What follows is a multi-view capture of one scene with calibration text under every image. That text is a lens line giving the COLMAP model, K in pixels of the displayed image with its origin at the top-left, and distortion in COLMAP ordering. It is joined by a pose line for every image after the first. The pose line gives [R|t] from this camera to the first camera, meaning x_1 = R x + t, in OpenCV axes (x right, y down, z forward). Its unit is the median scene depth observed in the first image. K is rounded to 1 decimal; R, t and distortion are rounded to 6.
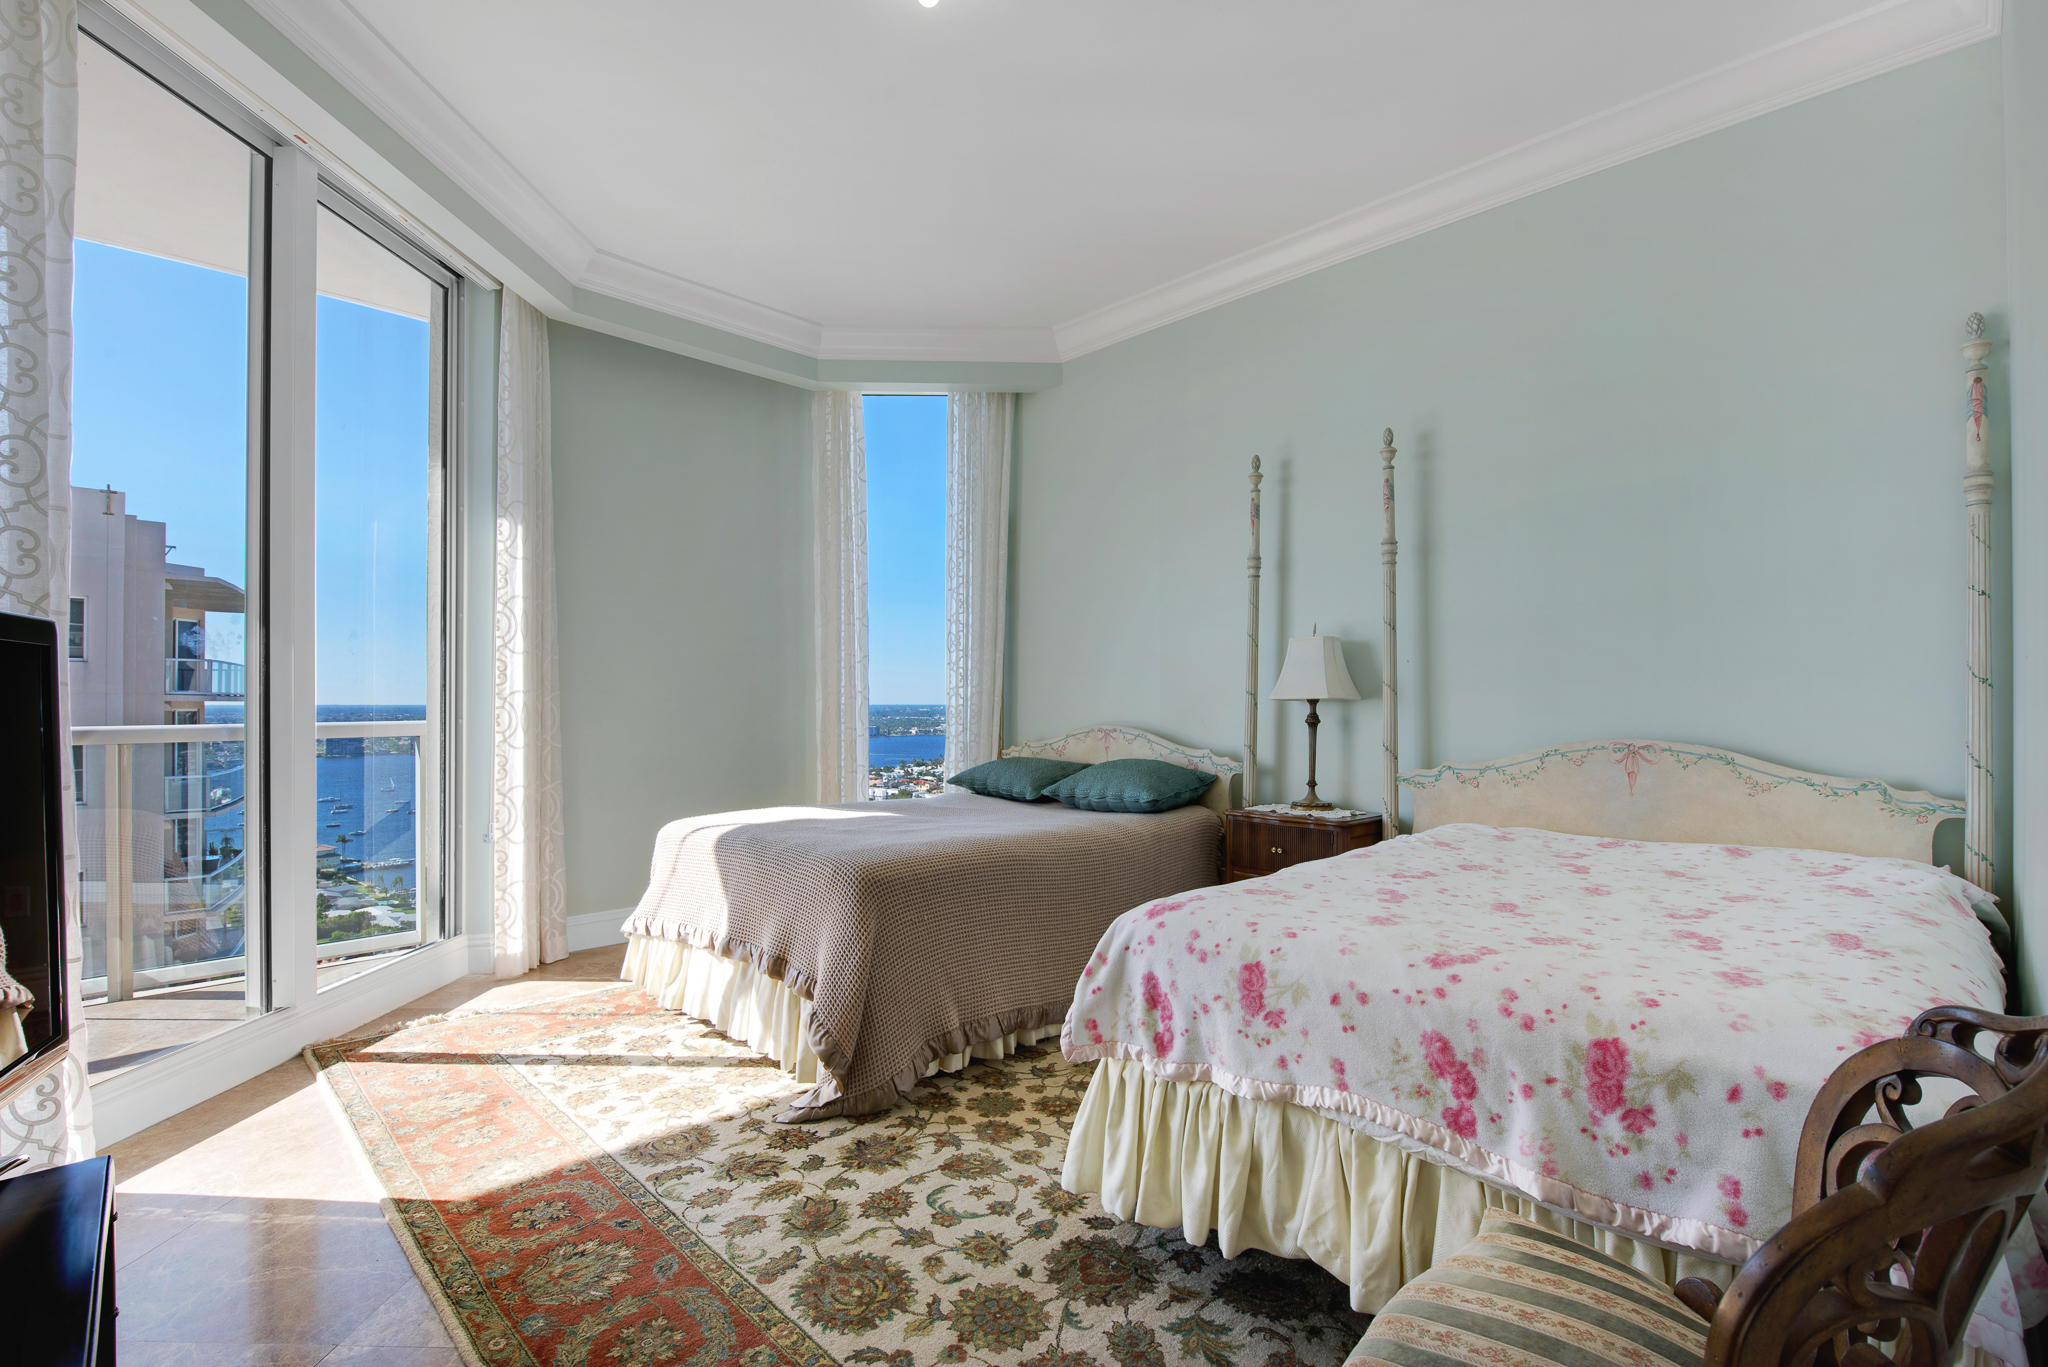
lens RADIAL K [[951.5, 0, 1002.4], [0, 951.5, 685.0], [0, 0, 1]] dist [-0.003914, -0.003845]
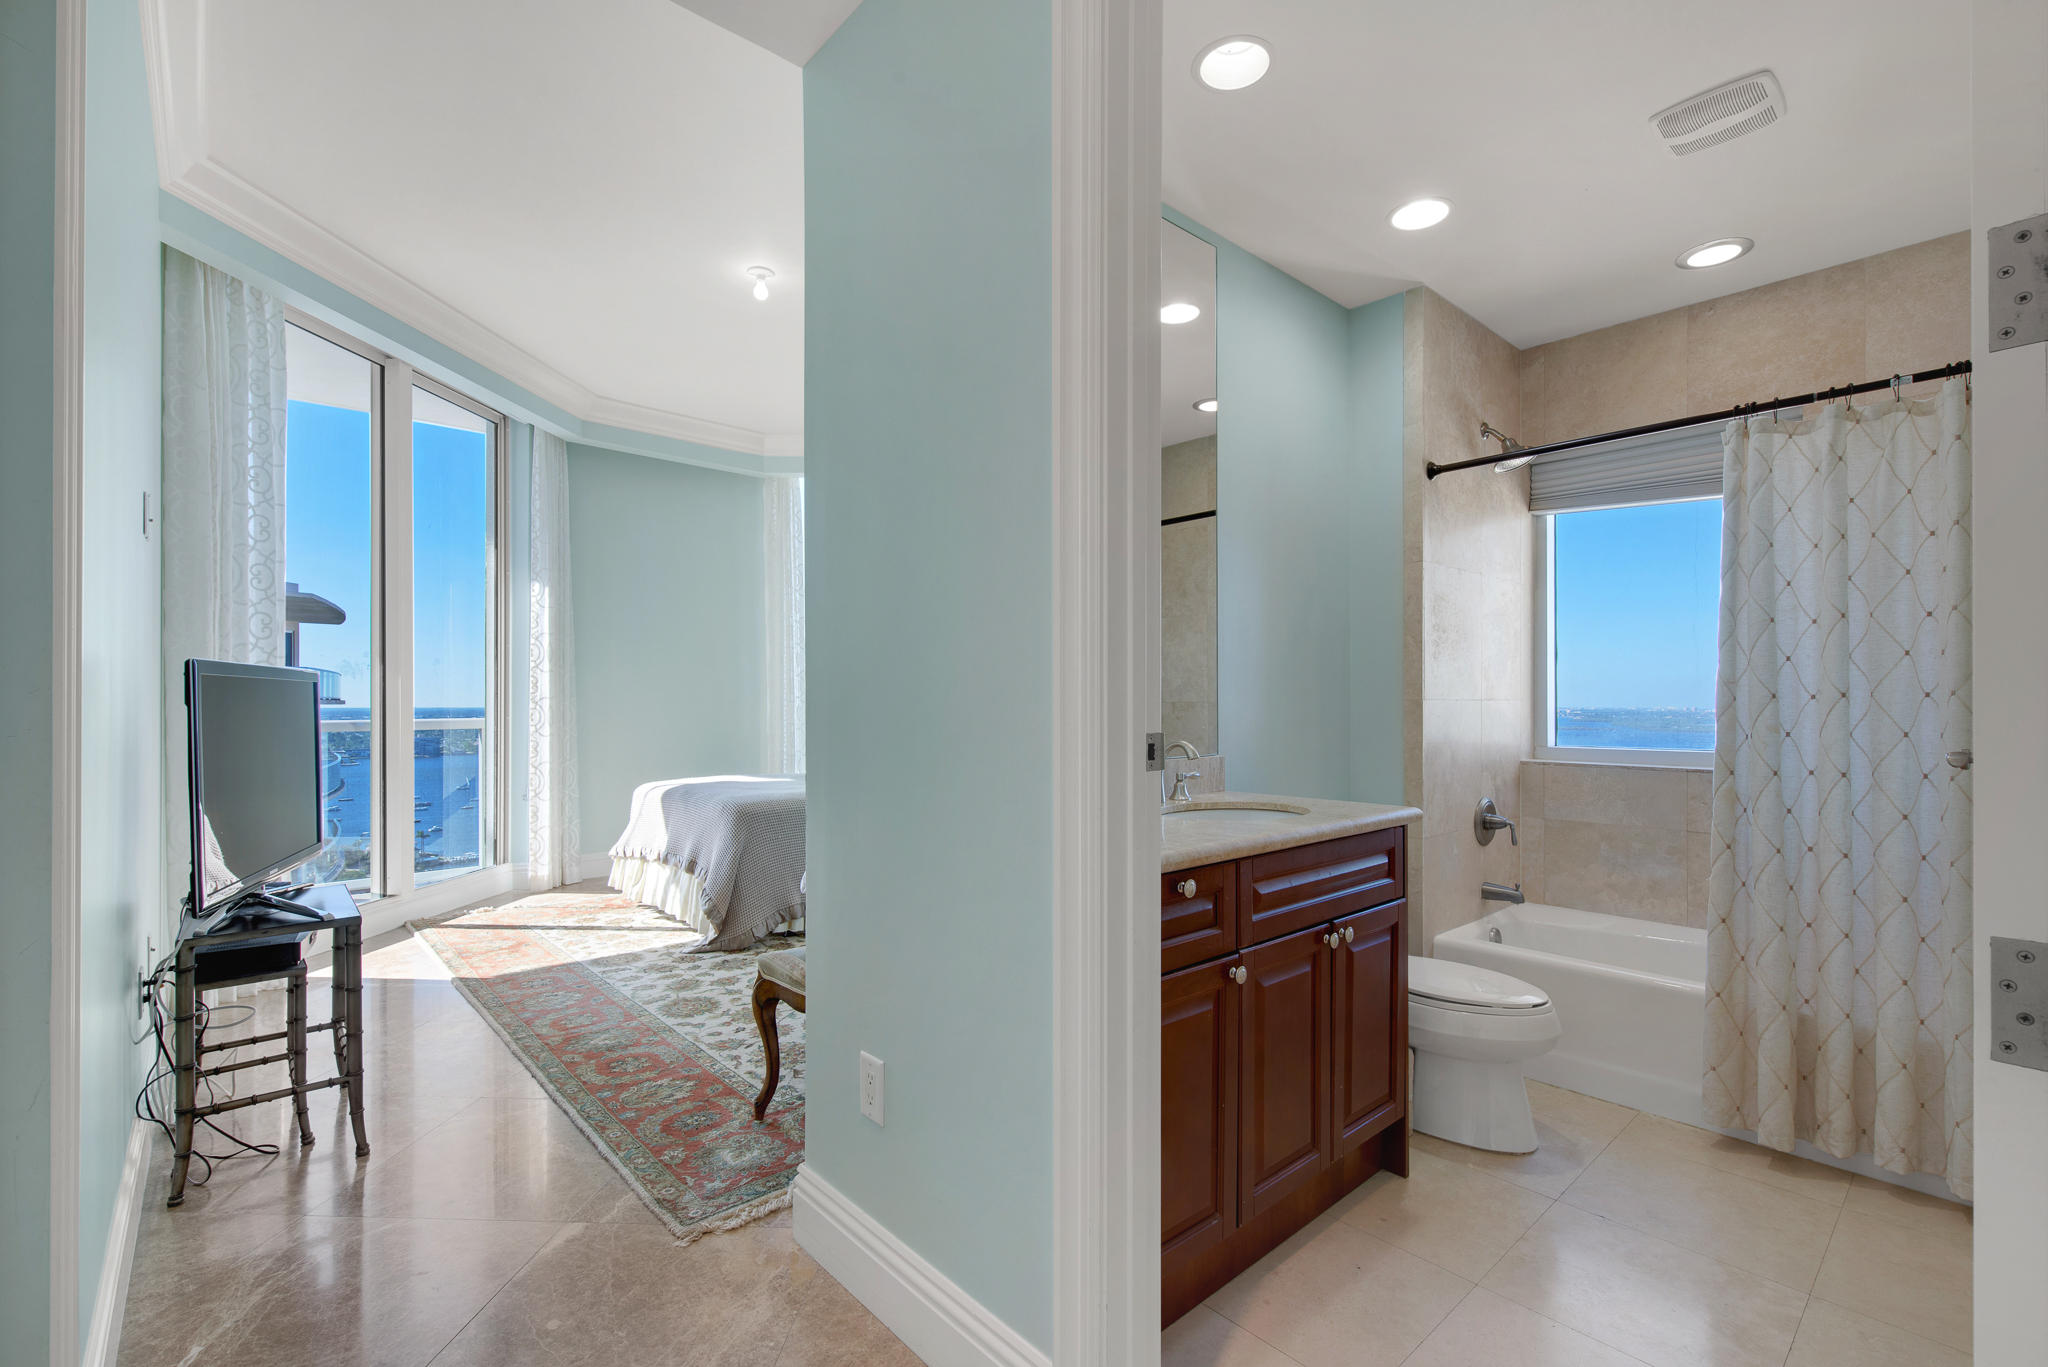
lens RADIAL K [[951.5, 0, 1039.2], [0, 951.5, 691.8], [0, 0, 1]] dist [-0.003914, -0.003845]
pose [[0.999495, -0.000578, -0.031782, 0.379324], [0.000709, 0.999991, 0.004101, -0.010191], [0.031780, -0.004121, 0.999486, -0.562300]]
